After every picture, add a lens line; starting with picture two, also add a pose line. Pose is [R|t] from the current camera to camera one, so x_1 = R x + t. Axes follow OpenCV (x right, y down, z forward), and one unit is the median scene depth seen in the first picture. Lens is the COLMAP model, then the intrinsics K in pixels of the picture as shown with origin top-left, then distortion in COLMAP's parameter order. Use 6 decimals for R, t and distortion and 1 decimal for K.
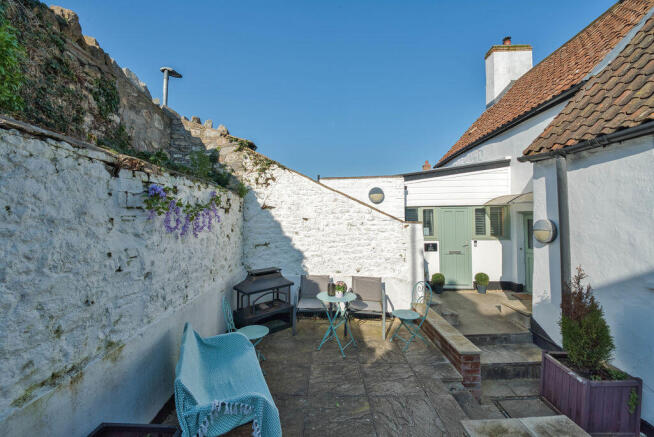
lens RADIAL K [[258.0, 0, 322.2], [0, 258.0, 210.2], [0, 0, 1]] dist [-0.014556, -0.000199]
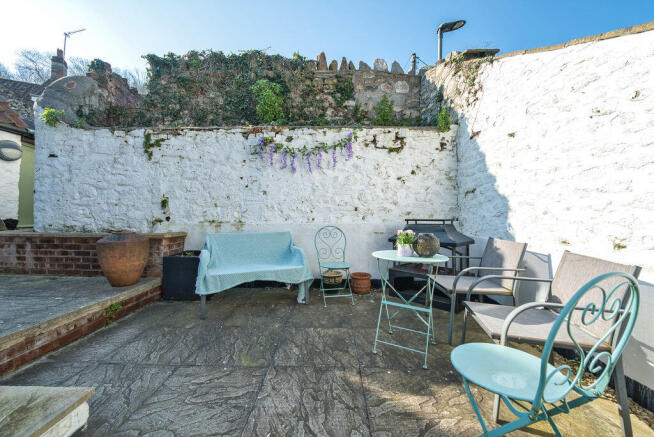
lens RADIAL K [[258.0, 0, 322.2], [0, 258.0, 210.2], [0, 0, 1]] dist [-0.014556, -0.000199]
pose [[-0.005167, -0.008434, -0.999951, 0.480827], [0.034215, 0.999377, -0.008606, 0.188618], [0.999401, -0.034258, -0.004875, 0.658627]]
